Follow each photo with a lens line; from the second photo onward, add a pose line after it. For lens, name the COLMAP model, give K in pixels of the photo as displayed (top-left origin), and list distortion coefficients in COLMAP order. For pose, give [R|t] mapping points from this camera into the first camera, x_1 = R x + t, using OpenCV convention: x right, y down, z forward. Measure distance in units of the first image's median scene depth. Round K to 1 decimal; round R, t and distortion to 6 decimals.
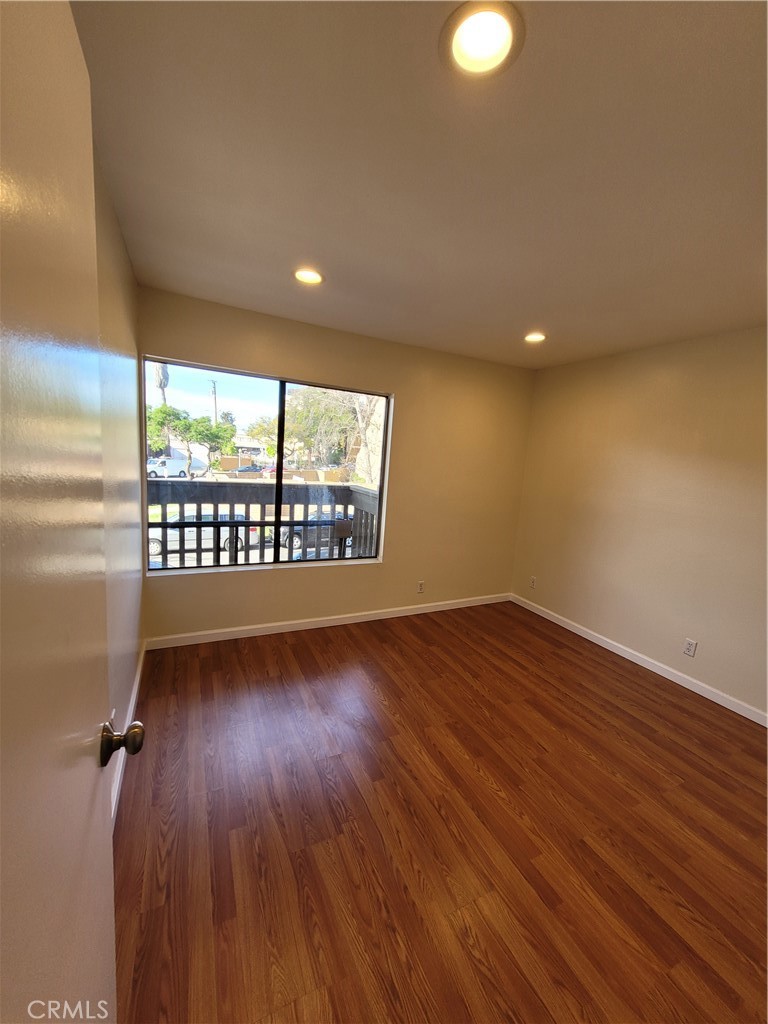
lens RADIAL K [[403.4, 0, 390.0], [0, 403.4, 516.3], [0, 0, 1]] dist [0.003440, 0.000172]
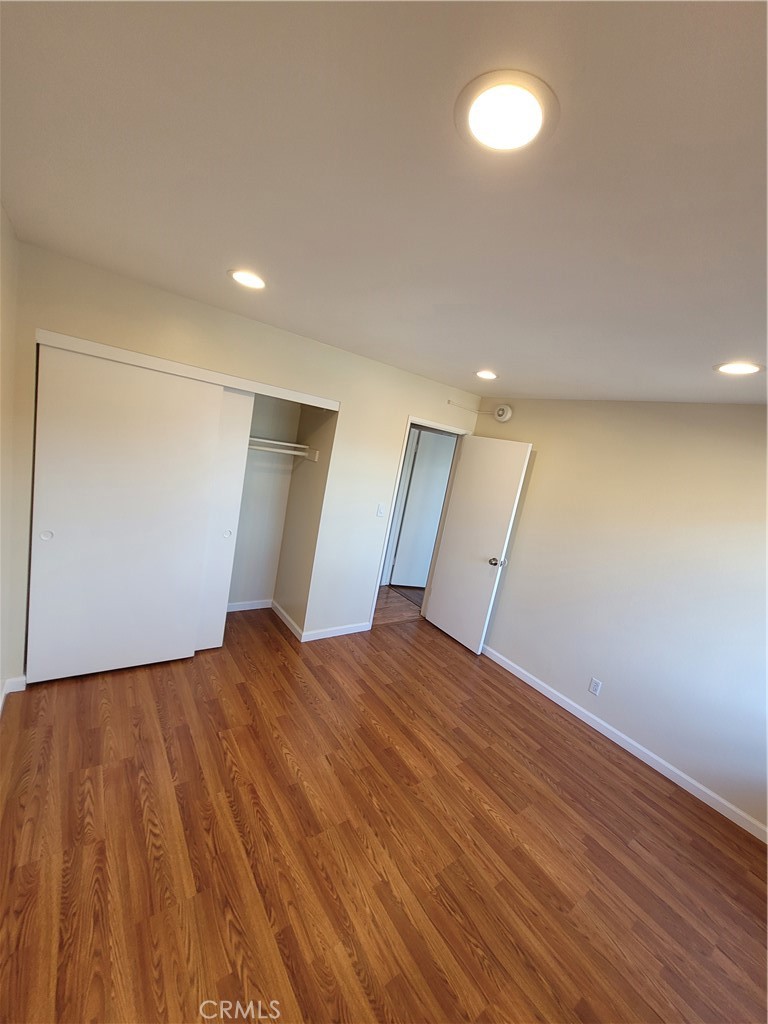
lens RADIAL K [[403.4, 0, 390.0], [0, 403.4, 516.3], [0, 0, 1]] dist [0.003440, 0.000172]
pose [[-0.953232, -0.215434, -0.211983, 0.548822], [-0.273289, 0.913918, 0.300112, -0.352375], [0.129081, 0.344008, -0.930052, 1.672706]]
